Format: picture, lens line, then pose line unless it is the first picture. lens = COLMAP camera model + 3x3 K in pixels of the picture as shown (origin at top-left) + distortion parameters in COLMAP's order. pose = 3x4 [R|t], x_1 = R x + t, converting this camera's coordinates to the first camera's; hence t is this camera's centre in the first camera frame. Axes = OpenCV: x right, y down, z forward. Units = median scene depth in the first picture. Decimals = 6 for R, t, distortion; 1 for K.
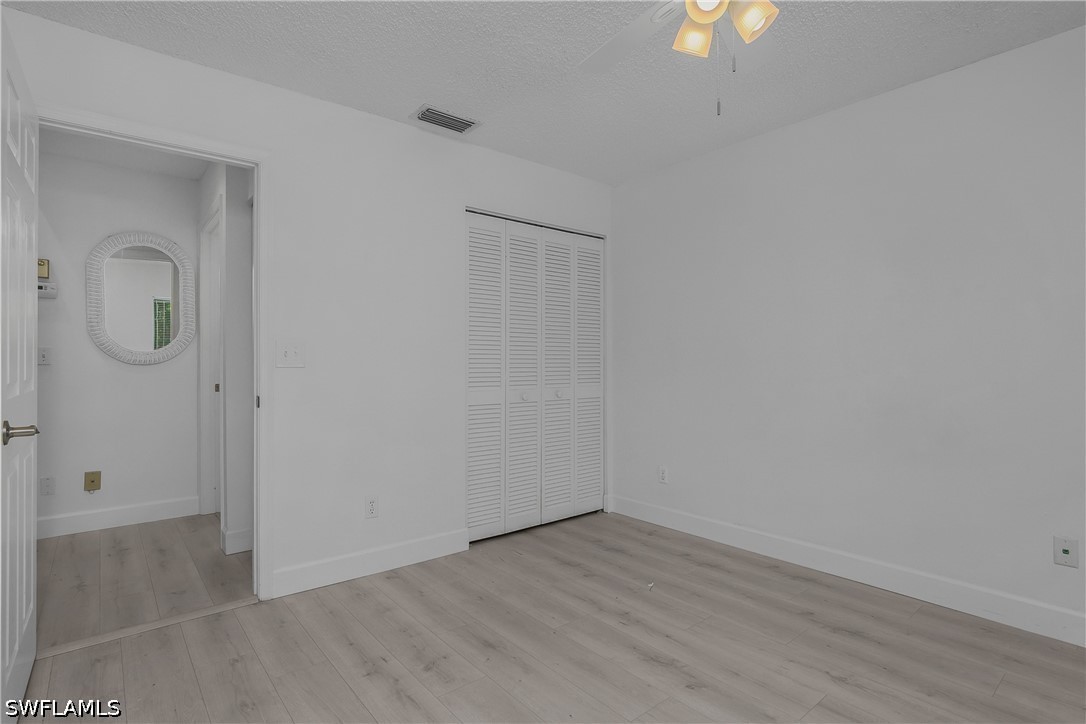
lens RADIAL K [[542.5, 0, 541.0], [0, 542.5, 366.4], [0, 0, 1]] dist [-0.004115, 0.000794]
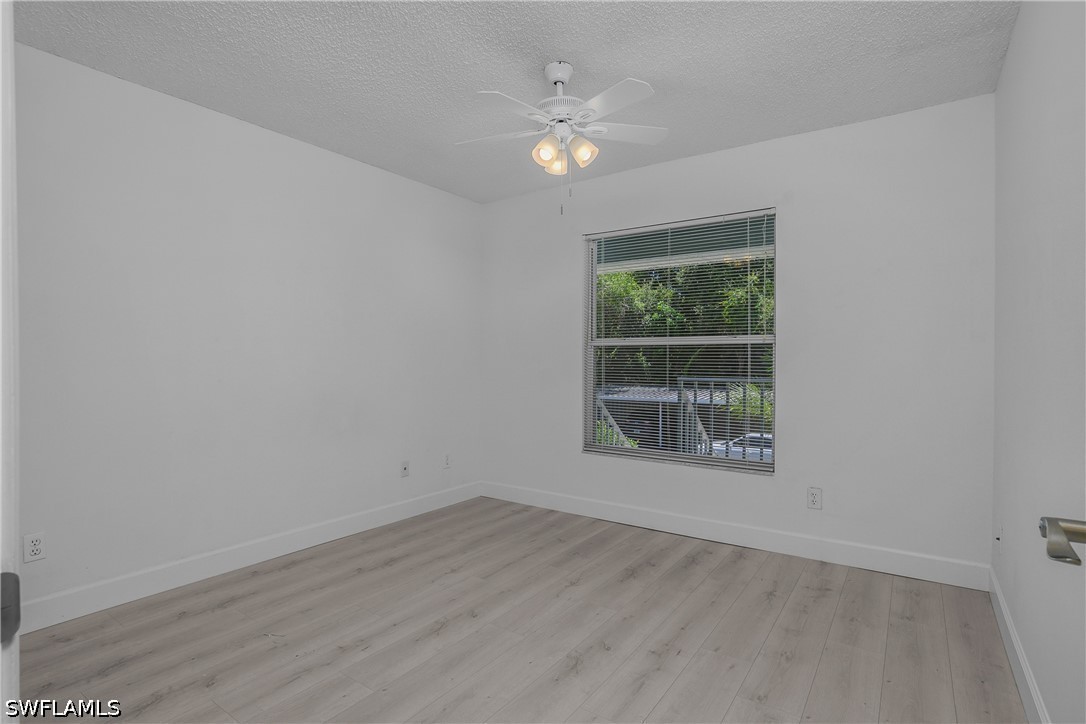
lens RADIAL K [[542.5, 0, 541.0], [0, 542.5, 366.4], [0, 0, 1]] dist [-0.004115, 0.000794]
pose [[-0.272585, -0.000466, 0.962132, -0.736634], [0.008291, 0.999962, 0.002834, 0.002826], [-0.962096, 0.008750, -0.272570, 0.886304]]
